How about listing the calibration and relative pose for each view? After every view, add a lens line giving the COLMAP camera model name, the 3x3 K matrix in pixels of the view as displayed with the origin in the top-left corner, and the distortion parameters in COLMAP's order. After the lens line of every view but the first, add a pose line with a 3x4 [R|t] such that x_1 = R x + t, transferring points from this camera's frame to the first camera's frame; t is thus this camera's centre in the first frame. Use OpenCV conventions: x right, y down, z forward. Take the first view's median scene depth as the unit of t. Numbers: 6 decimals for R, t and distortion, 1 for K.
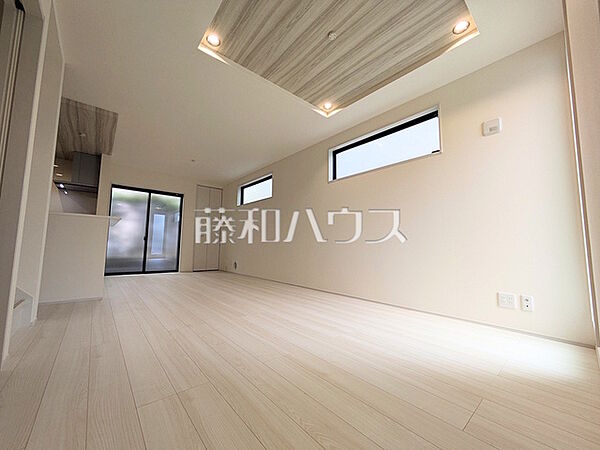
lens RADIAL K [[236.9, 0, 300.0], [0, 236.9, 225.0], [0, 0, 1]] dist [0.001585, 0.000148]
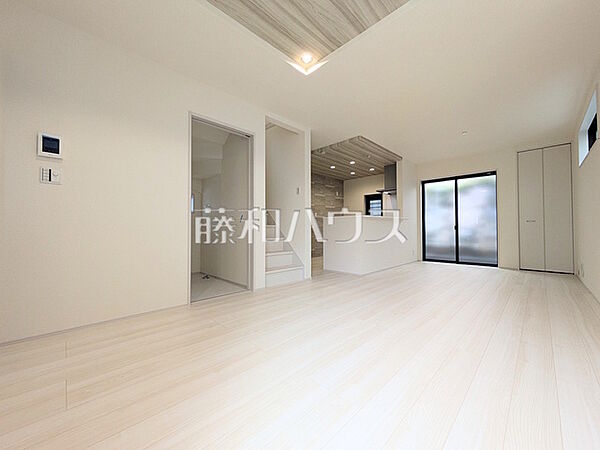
lens RADIAL K [[236.9, 0, 300.0], [0, 236.9, 225.0], [0, 0, 1]] dist [0.001585, 0.000148]
pose [[0.075975, -0.035121, -0.996491, 0.279004], [0.094805, 0.995106, -0.027844, 0.013076], [0.992593, -0.092356, 0.078933, 0.307839]]
